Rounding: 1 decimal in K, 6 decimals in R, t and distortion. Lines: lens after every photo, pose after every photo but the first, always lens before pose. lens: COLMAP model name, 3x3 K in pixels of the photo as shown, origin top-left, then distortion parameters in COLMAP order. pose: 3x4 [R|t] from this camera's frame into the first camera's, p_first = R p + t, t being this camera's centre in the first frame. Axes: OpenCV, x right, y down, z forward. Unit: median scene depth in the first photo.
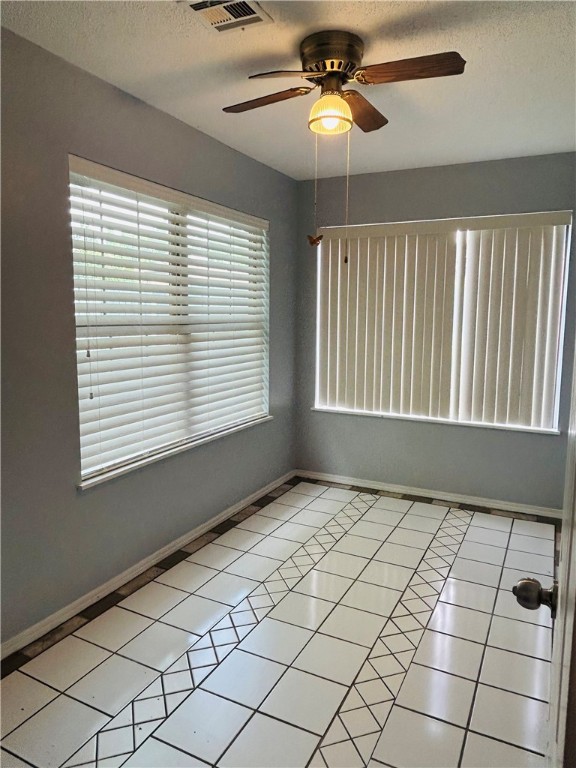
lens RADIAL K [[529.9, 0, 291.1], [0, 529.9, 385.5], [0, 0, 1]] dist [-0.006911, 0.000907]
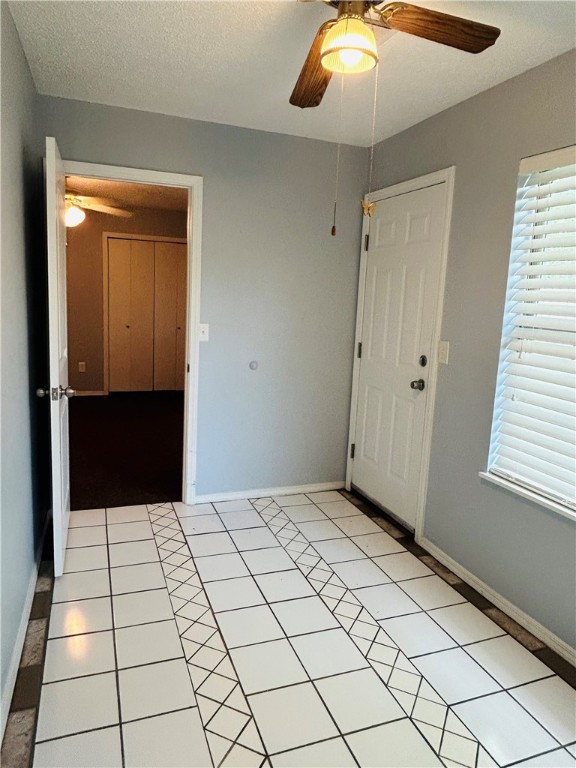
lens RADIAL K [[529.9, 0, 291.9], [0, 529.9, 381.2], [0, 0, 1]] dist [-0.006911, 0.000907]
pose [[-0.682409, 0.068164, -0.727786, 0.638148], [-0.155200, 0.959431, 0.235383, -0.182872], [0.714305, 0.273579, -0.644145, 1.367191]]
